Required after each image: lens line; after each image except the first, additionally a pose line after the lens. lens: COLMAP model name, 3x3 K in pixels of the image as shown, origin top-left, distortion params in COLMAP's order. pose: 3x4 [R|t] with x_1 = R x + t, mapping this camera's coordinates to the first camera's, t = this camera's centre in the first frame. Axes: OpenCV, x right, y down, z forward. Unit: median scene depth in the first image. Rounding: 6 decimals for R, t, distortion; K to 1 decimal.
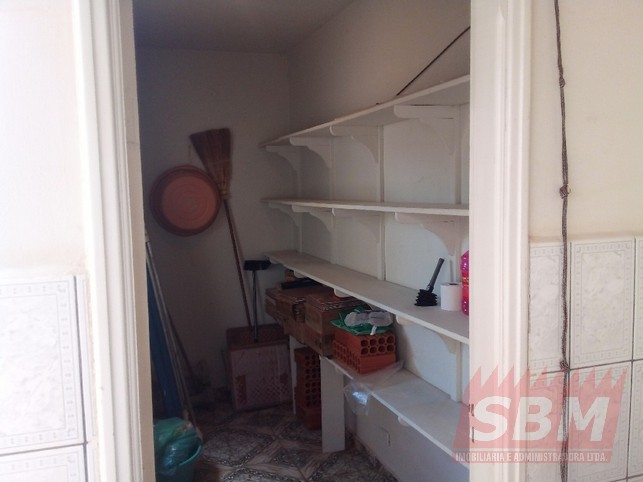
lens RADIAL K [[560.0, 0, 322.8], [0, 560.0, 242.4], [0, 0, 1]] dist [0.009317, -0.003511]
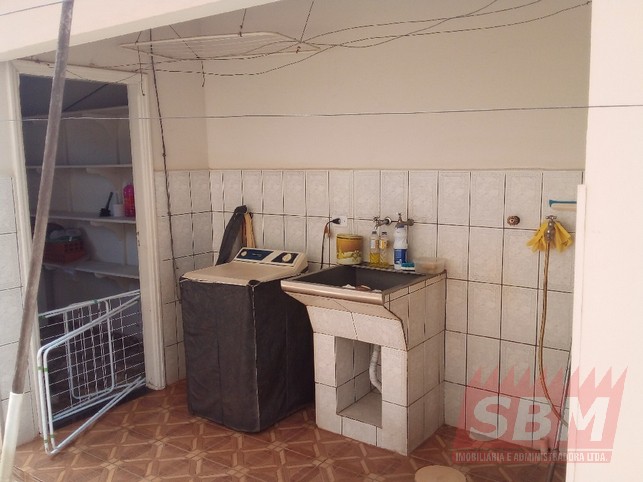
lens RADIAL K [[560.0, 0, 323.5], [0, 560.0, 241.0], [0, 0, 1]] dist [0.009317, -0.003511]
pose [[0.798284, -0.078124, 0.597192, -0.391416], [0.057965, 0.996914, 0.052931, 0.141851], [-0.599485, -0.007638, 0.800350, -1.045705]]
